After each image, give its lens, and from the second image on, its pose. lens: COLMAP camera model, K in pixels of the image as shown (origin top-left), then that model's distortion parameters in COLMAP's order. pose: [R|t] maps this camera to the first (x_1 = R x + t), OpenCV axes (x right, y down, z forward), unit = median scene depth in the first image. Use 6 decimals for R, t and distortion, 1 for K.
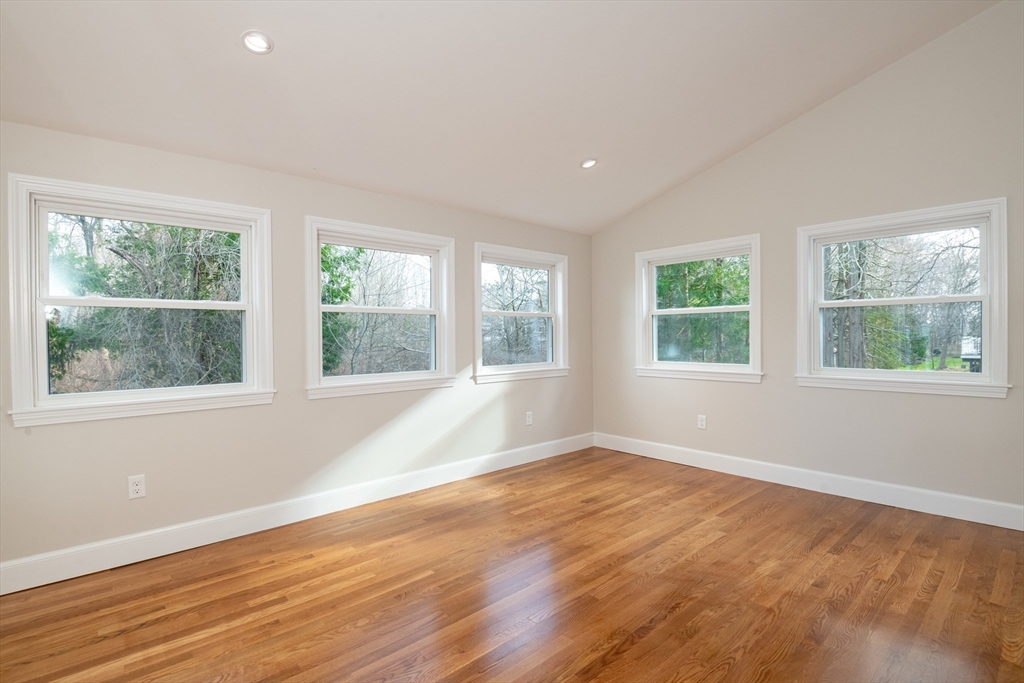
lens RADIAL K [[489.1, 0, 512.3], [0, 489.1, 339.5], [0, 0, 1]] dist [-0.008375, -0.004663]
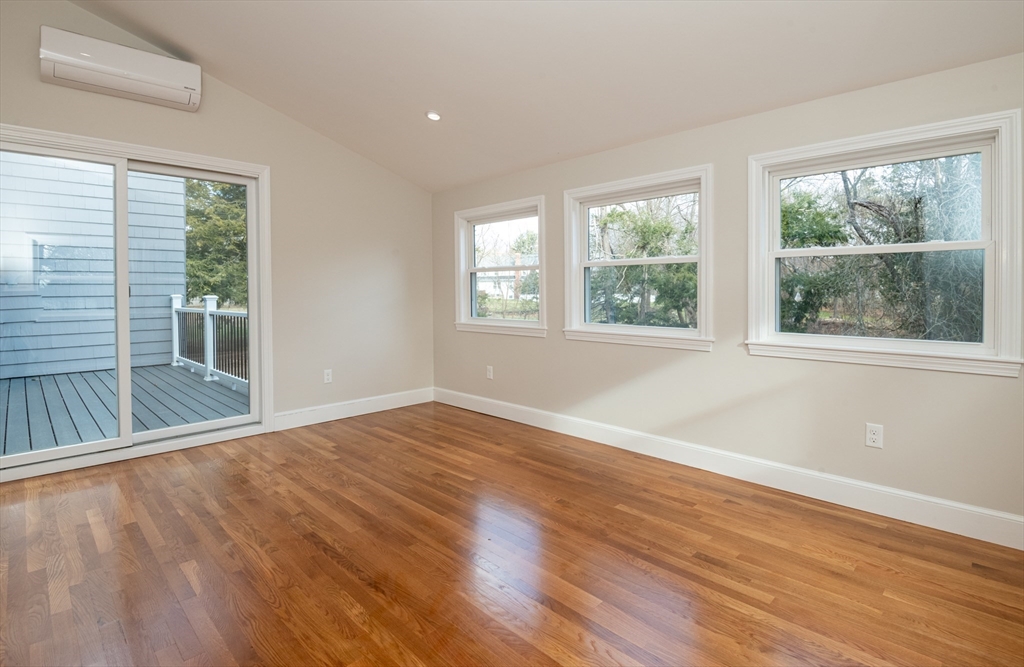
lens RADIAL K [[498.7, 0, 511.9], [0, 498.7, 332.4], [0, 0, 1]] dist [-0.002848, -0.000936]
pose [[0.049500, 0.095838, -0.994165, 0.721267], [-0.008796, 0.995389, 0.095518, -0.009559], [0.998735, 0.004017, 0.050114, 0.708679]]
